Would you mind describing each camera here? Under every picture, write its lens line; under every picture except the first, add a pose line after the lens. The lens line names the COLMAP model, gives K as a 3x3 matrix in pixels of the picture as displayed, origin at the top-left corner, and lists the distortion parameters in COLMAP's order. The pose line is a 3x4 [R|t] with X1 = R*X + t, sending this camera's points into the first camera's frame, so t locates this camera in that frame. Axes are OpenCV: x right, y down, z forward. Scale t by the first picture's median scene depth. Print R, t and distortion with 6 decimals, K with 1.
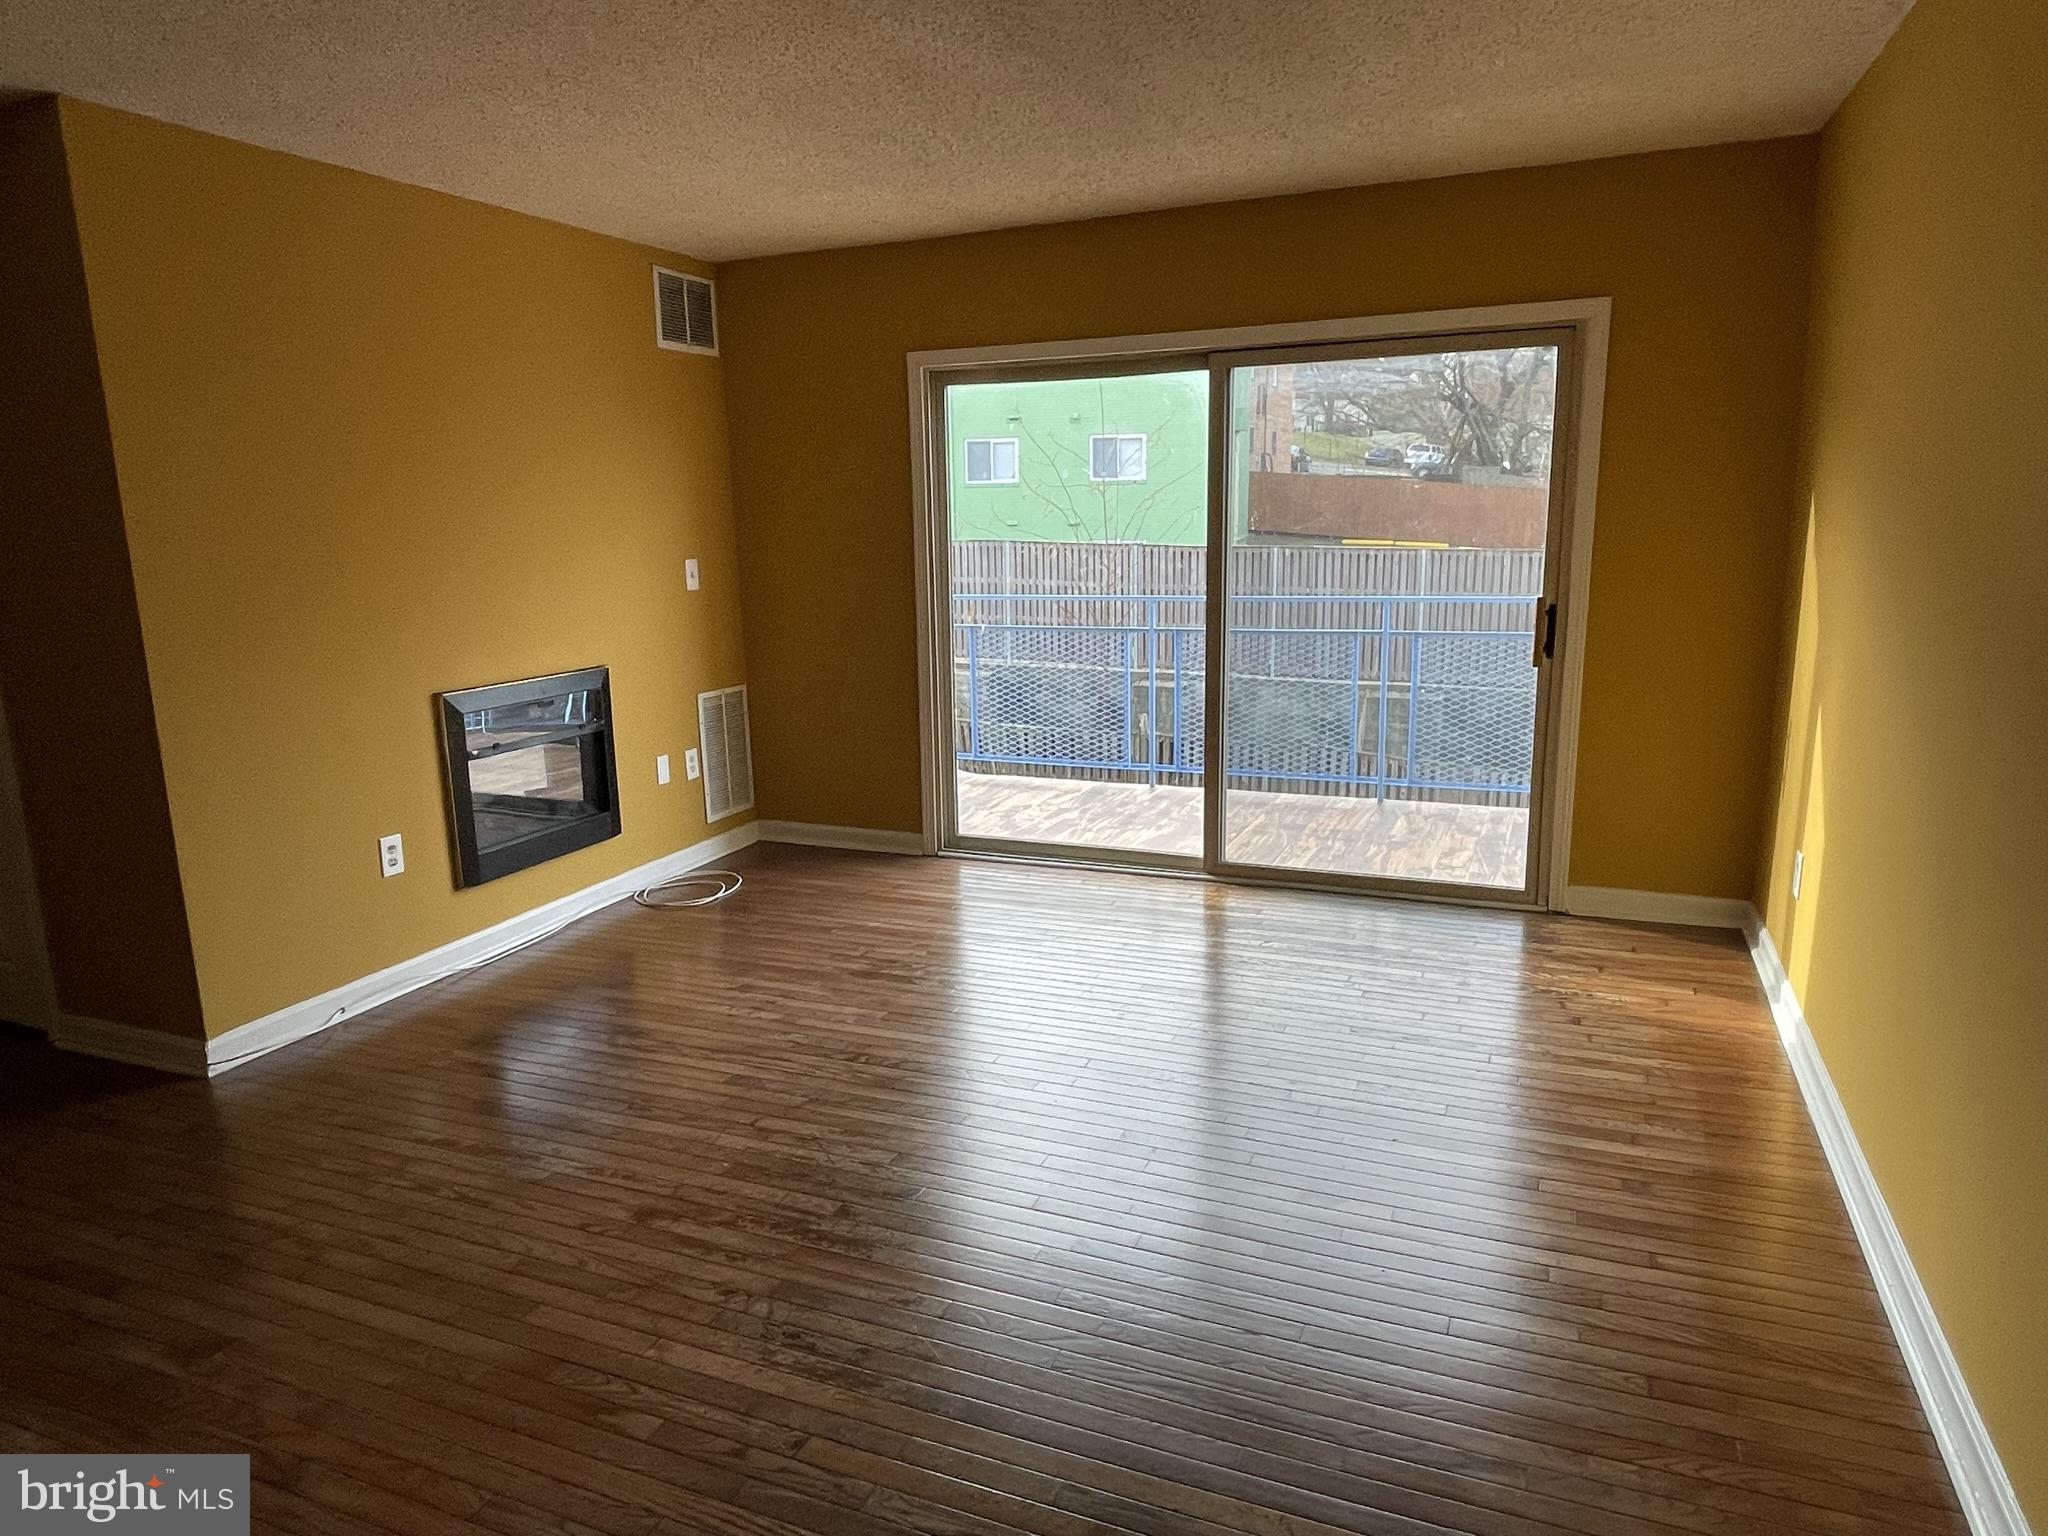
lens RADIAL K [[1281.0, 0, 1019.3], [0, 1281.0, 800.0], [0, 0, 1]] dist [-0.006897, -0.003388]
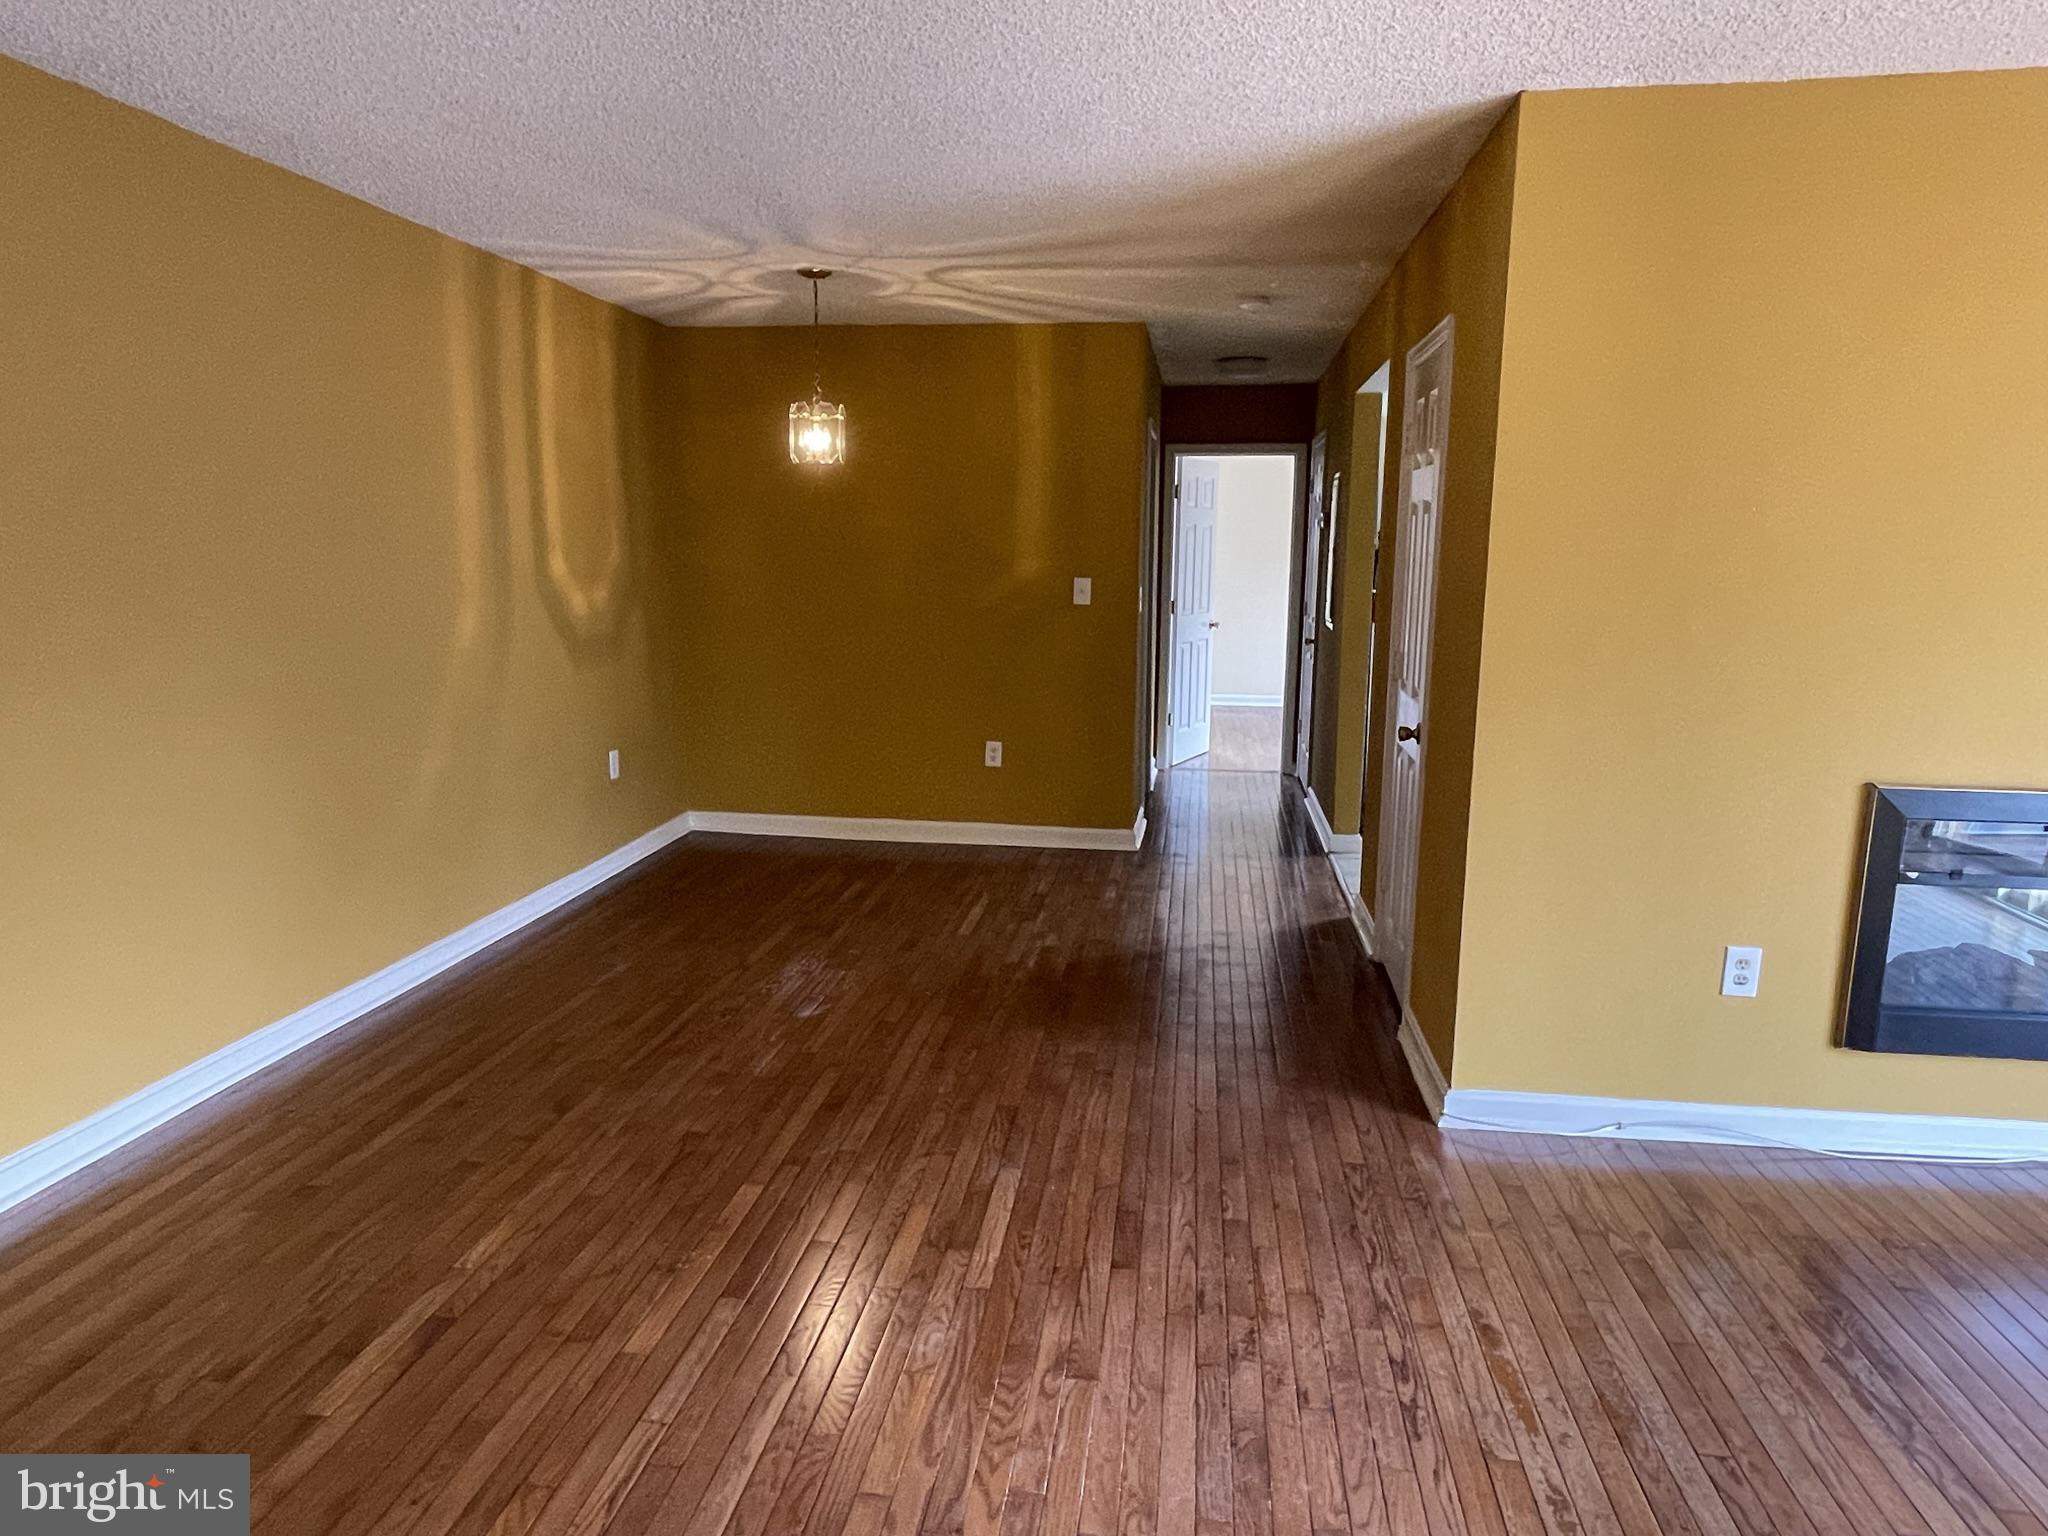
lens RADIAL K [[1287.8, 0, 1013.8], [0, 1287.8, 782.9], [0, 0, 1]] dist [0.005205, -0.017717]
pose [[0.253335, 0.198366, -0.946822, 0.117906], [-0.223726, 0.964230, 0.142152, -0.079491], [0.941153, 0.175817, 0.288652, 0.331732]]
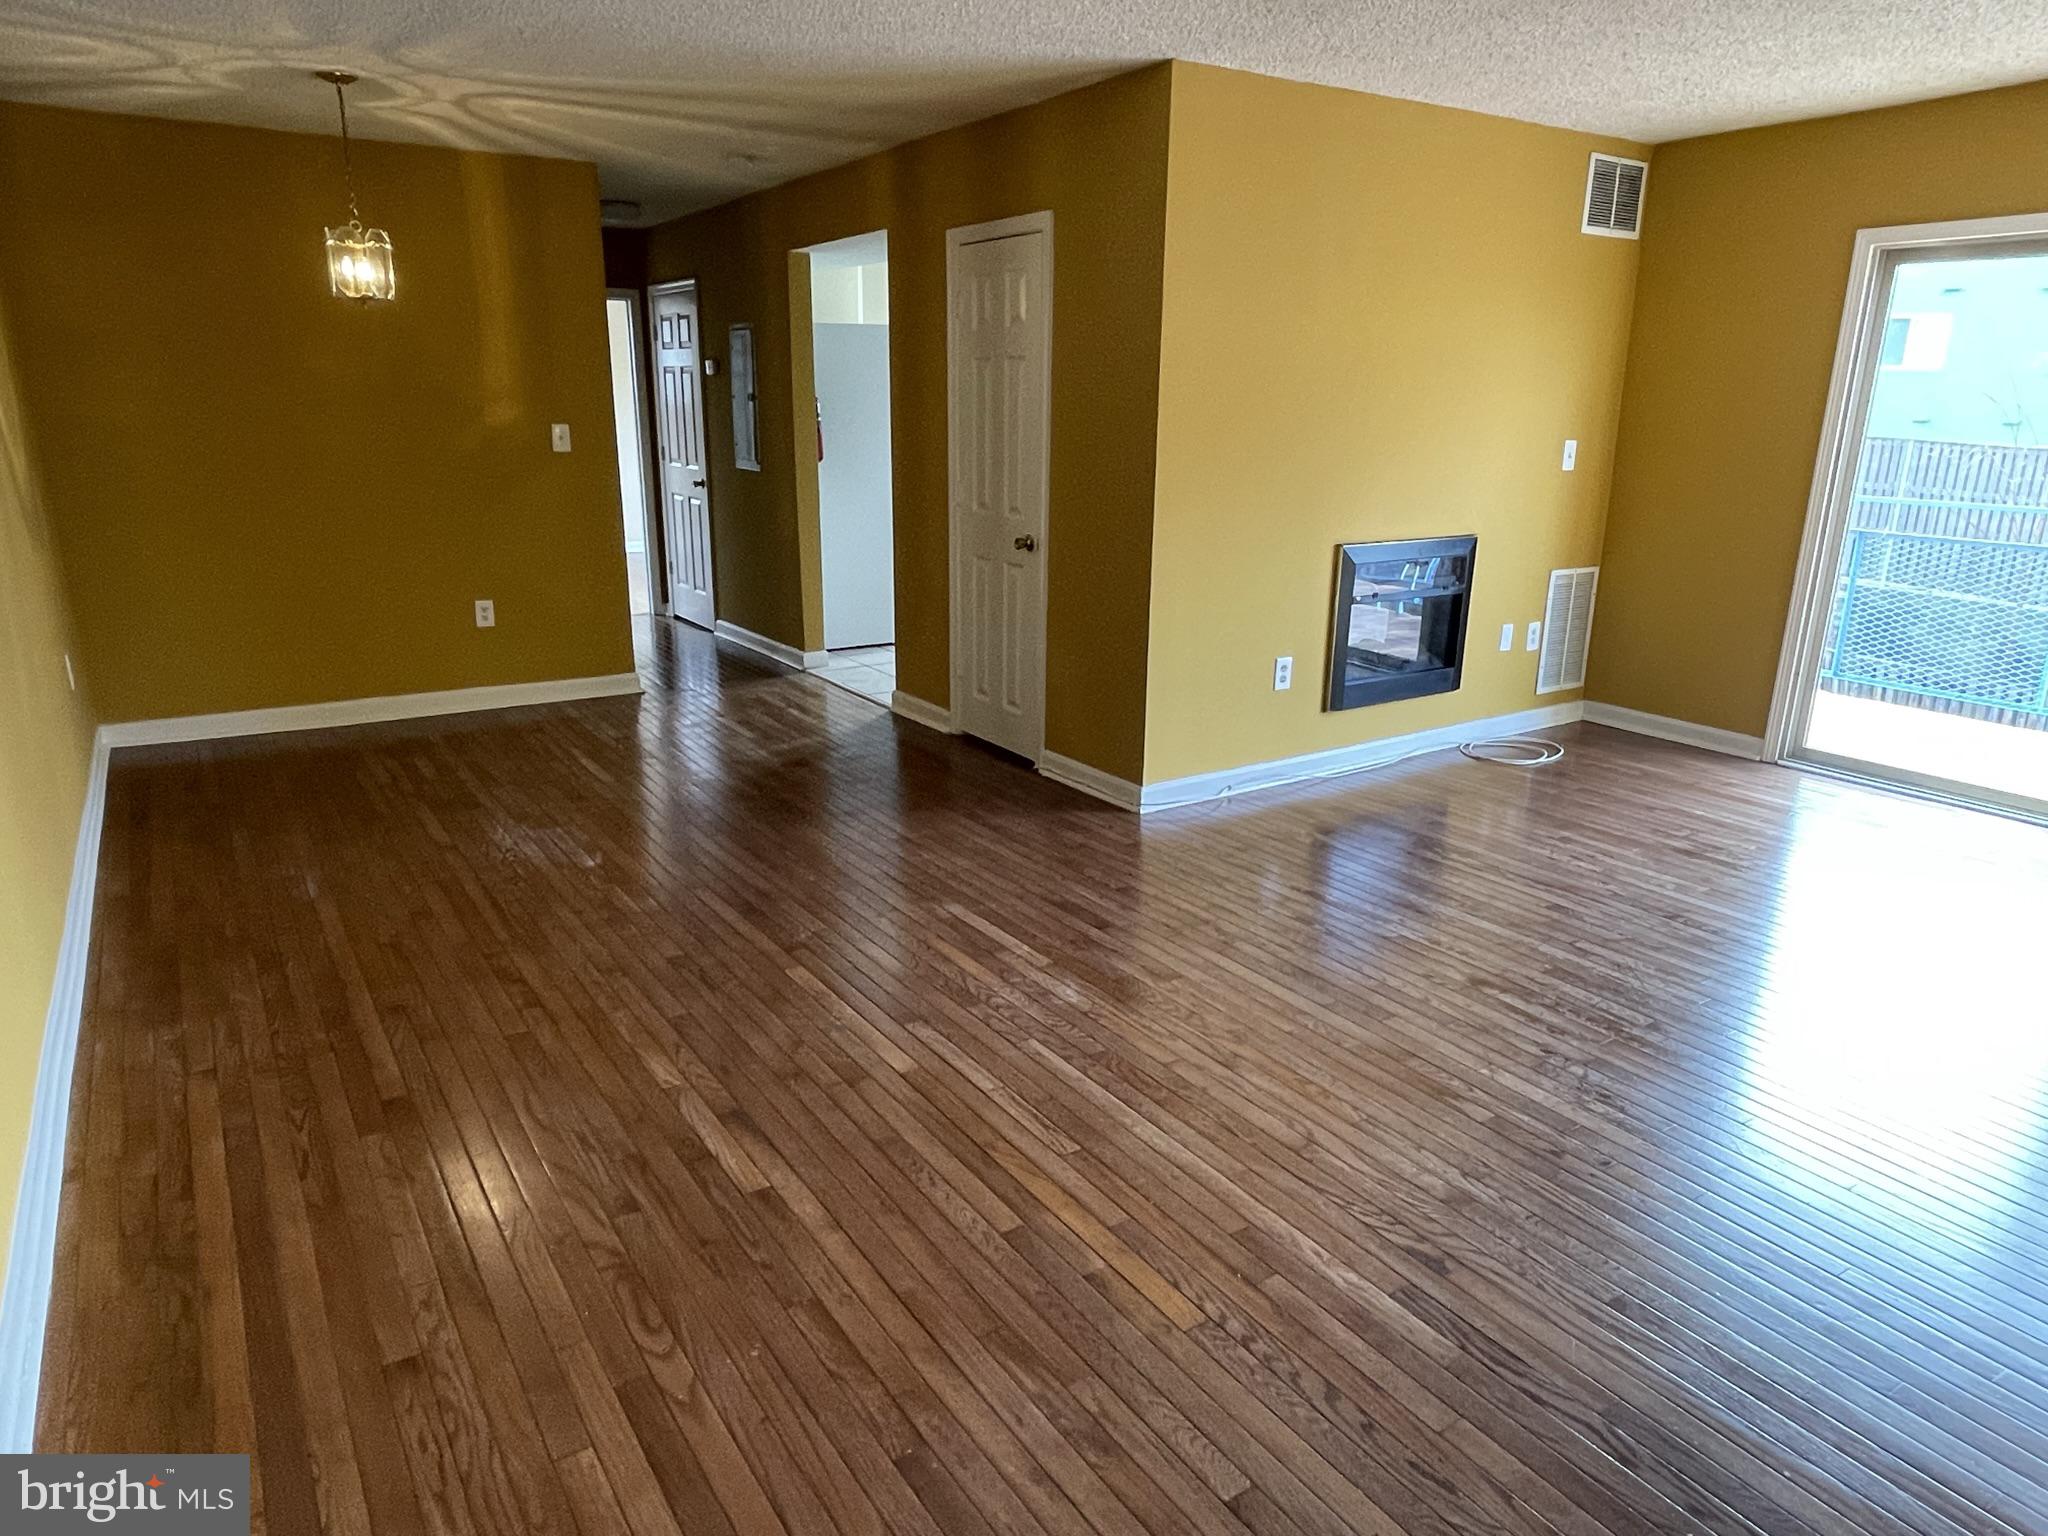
lens RADIAL K [[1287.8, 0, 1013.8], [0, 1287.8, 782.9], [0, 0, 1]] dist [0.005205, -0.017717]
pose [[0.825019, 0.188540, -0.532725, -0.026058], [-0.148446, 0.981901, 0.117615, 0.039750], [0.545259, -0.017953, 0.838076, -0.177120]]
